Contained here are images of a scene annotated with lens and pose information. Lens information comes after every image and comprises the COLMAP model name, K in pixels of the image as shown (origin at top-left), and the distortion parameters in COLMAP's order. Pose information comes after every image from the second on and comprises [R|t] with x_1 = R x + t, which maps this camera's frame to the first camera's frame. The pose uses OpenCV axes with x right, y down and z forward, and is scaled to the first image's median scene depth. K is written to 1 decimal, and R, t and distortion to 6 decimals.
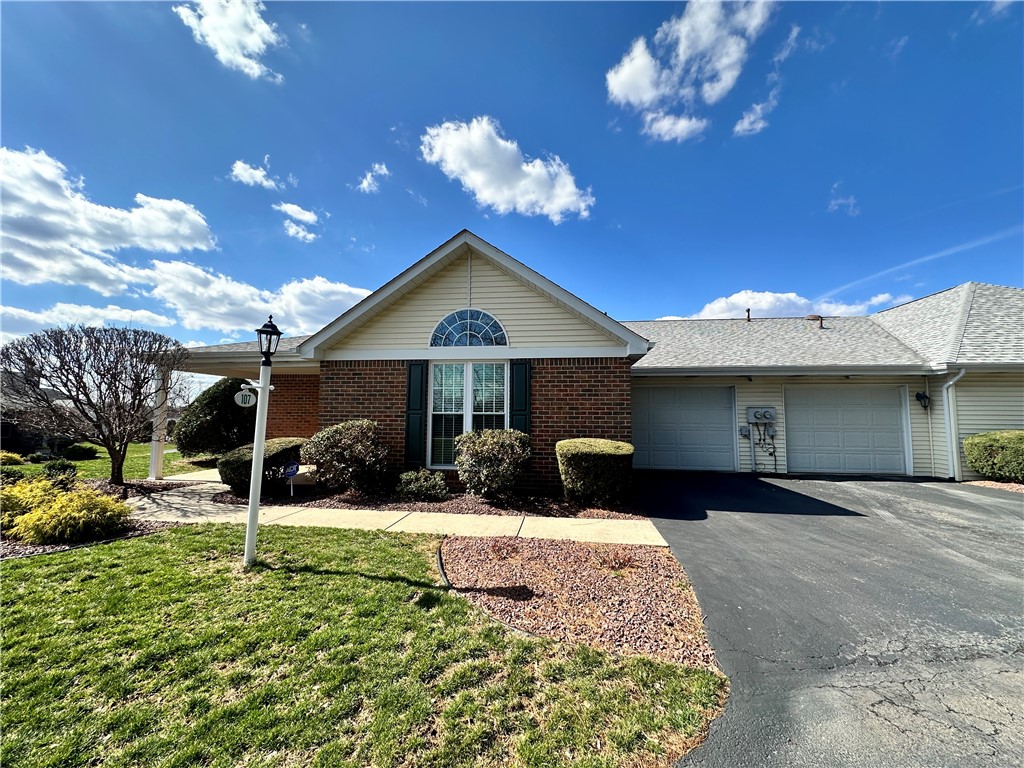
lens RADIAL K [[408.5, 0, 512.1], [0, 408.5, 376.6], [0, 0, 1]] dist [-0.002753, -0.000221]
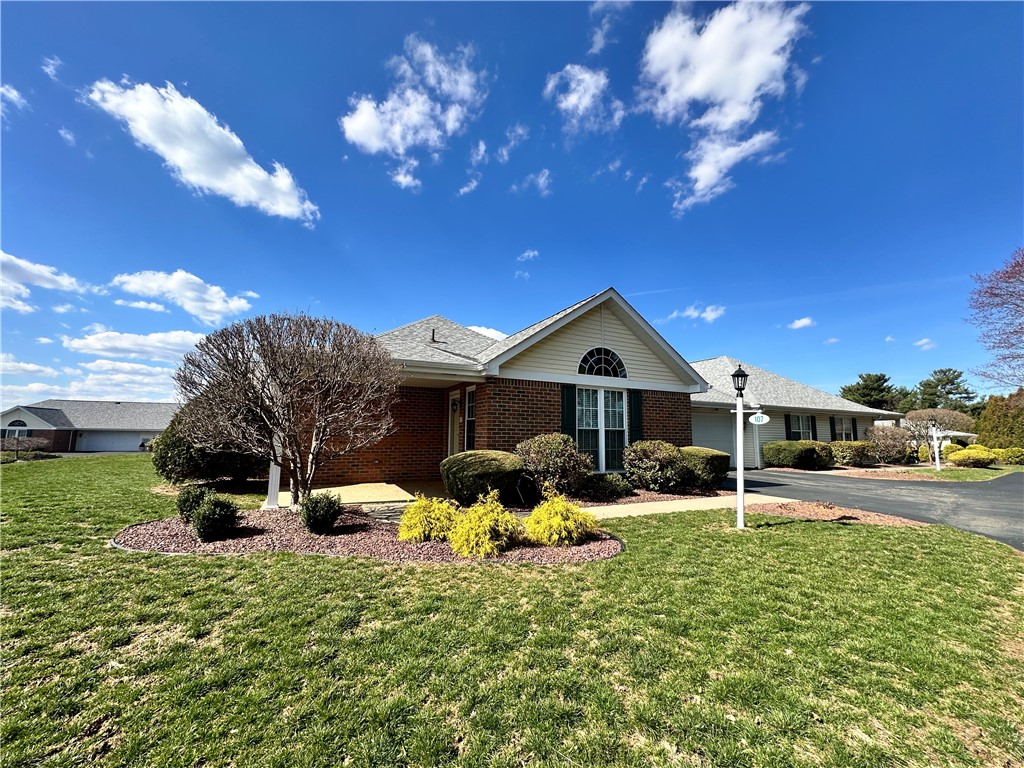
lens RADIAL K [[408.5, 0, 513.4], [0, 408.5, 374.7], [0, 0, 1]] dist [-0.002753, -0.000221]
pose [[0.834327, 0.083006, 0.544985, -1.038254], [-0.058914, 0.996363, -0.061563, 0.017095], [-0.548113, 0.019256, 0.836183, 0.079757]]
